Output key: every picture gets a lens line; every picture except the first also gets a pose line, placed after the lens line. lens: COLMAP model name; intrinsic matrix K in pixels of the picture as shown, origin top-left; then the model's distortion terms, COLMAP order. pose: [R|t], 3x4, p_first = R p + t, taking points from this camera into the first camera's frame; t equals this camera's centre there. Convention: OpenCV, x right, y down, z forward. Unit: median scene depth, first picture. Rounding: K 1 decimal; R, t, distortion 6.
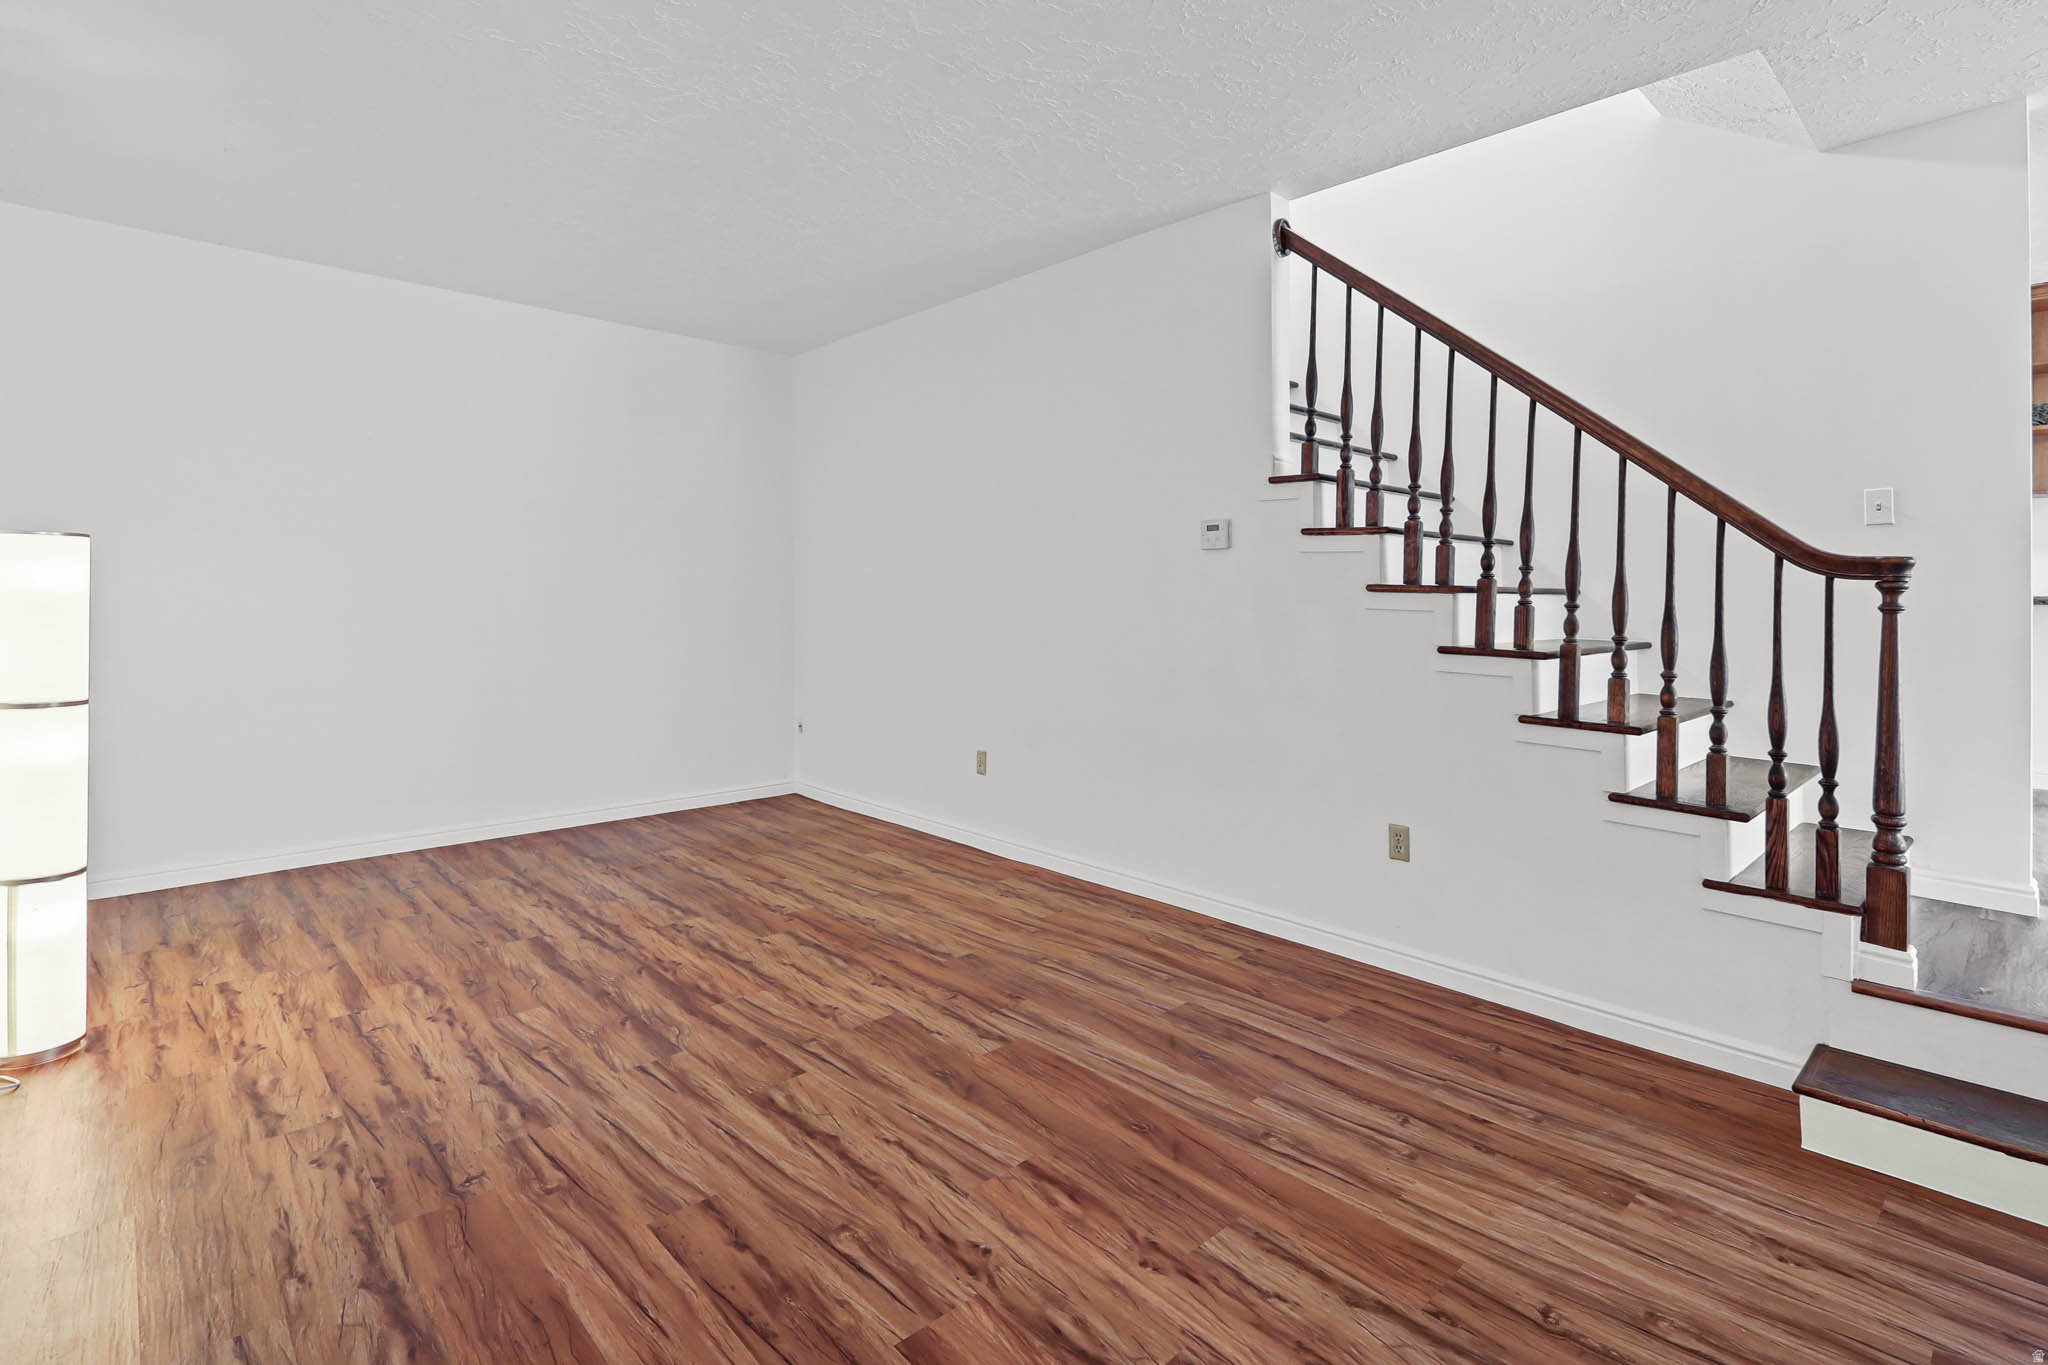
lens RADIAL K [[960.0, 0, 1026.9], [0, 960.0, 642.1], [0, 0, 1]] dist [0.000898, -0.000254]
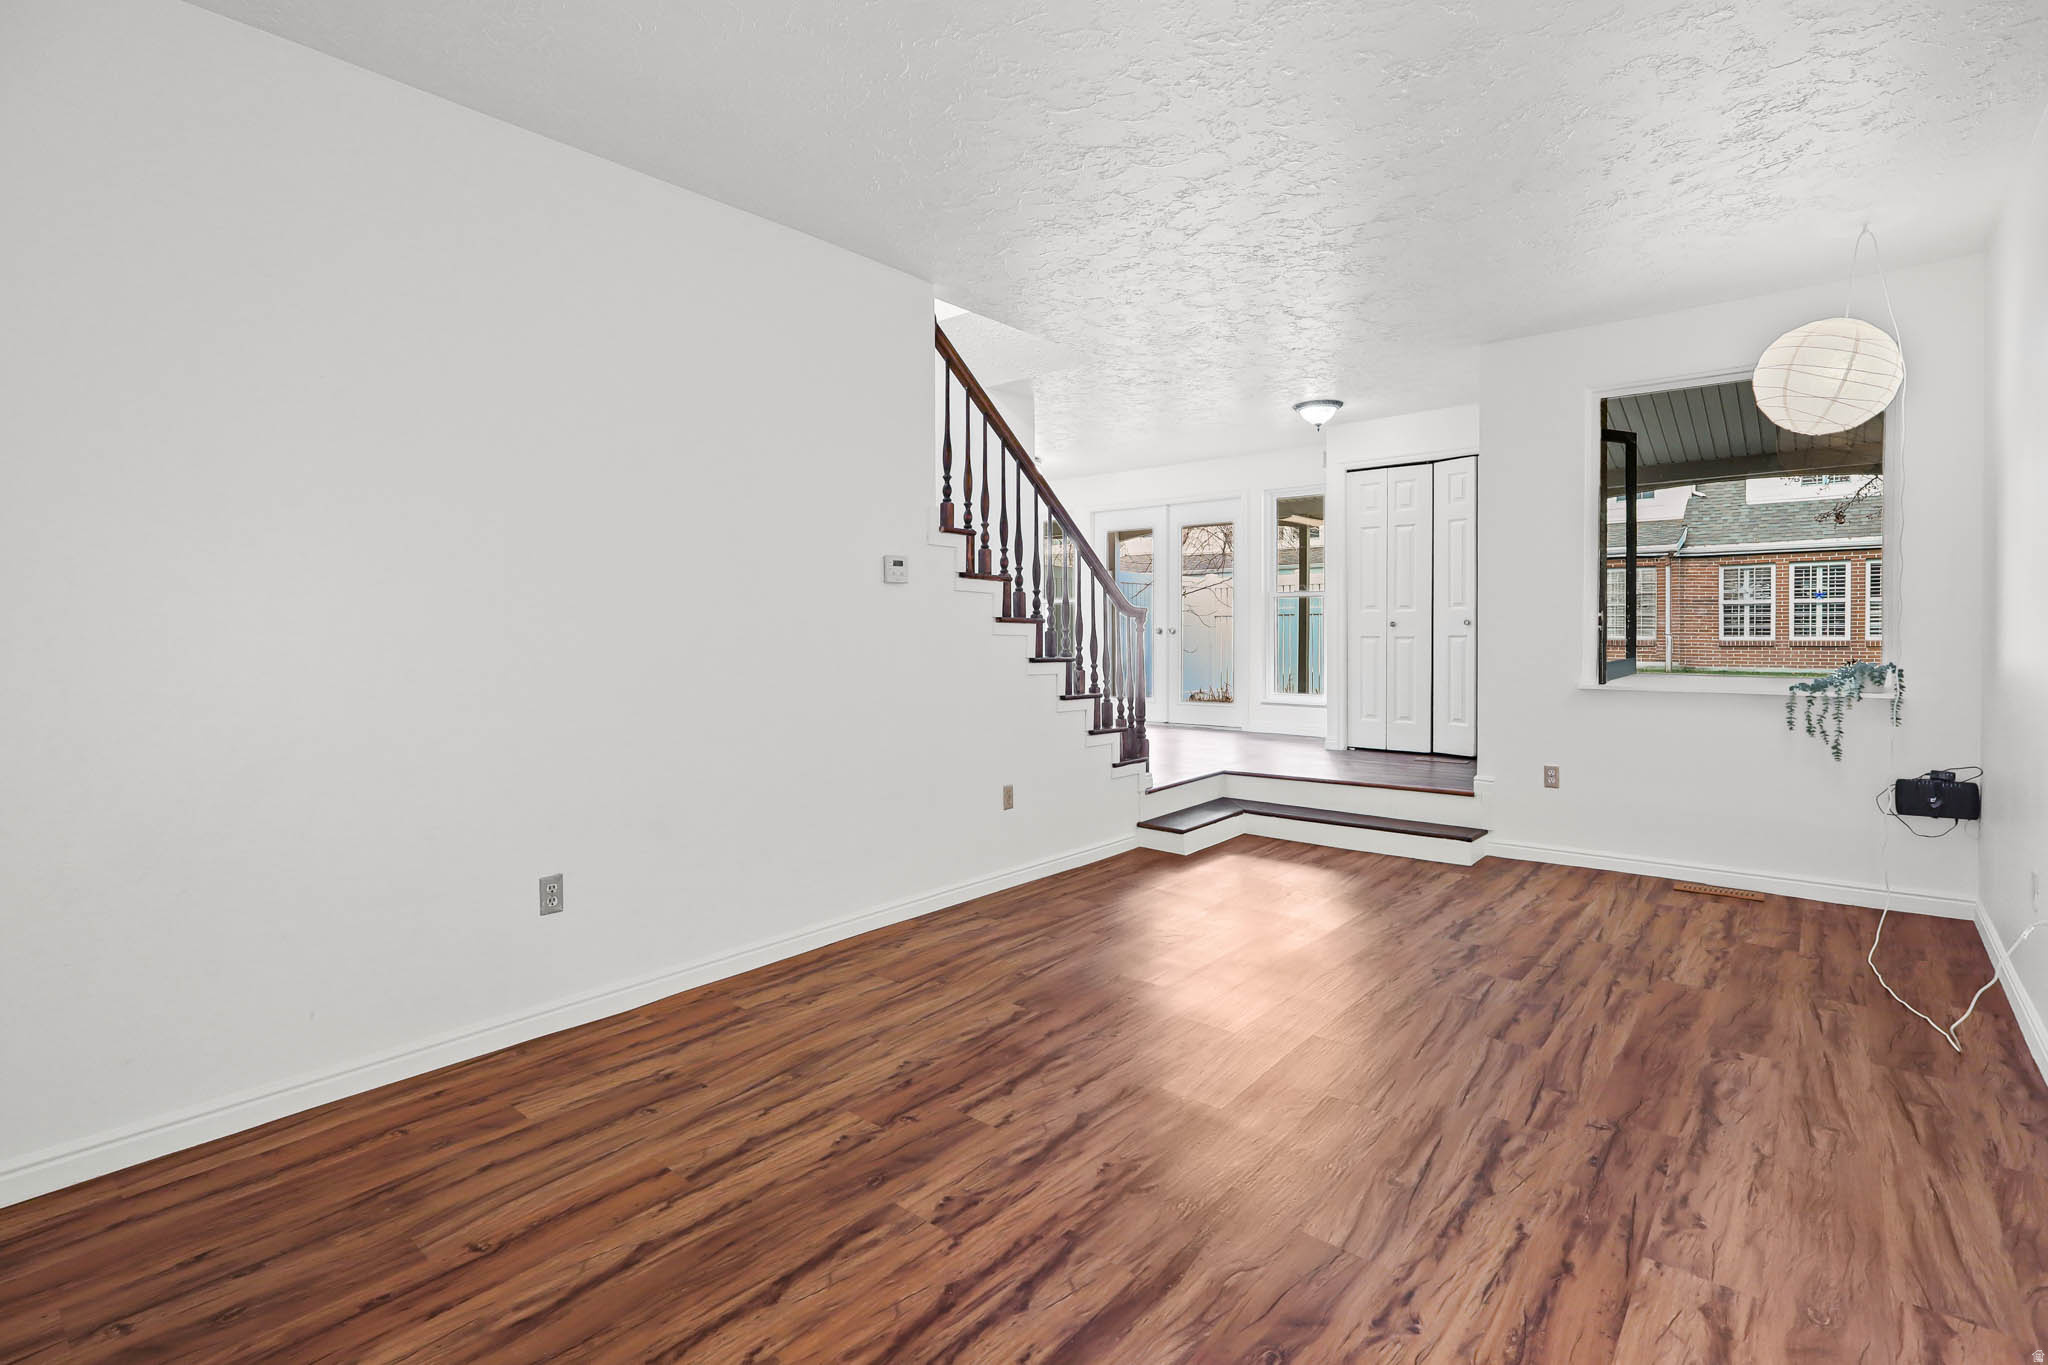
lens RADIAL K [[960.0, 0, 1026.9], [0, 960.0, 642.1], [0, 0, 1]] dist [0.000898, -0.000254]
pose [[-0.113711, -0.018534, 0.993341, -1.386225], [0.049090, 0.998500, 0.024250, -0.070647], [-0.992300, 0.051521, -0.112631, 1.510782]]
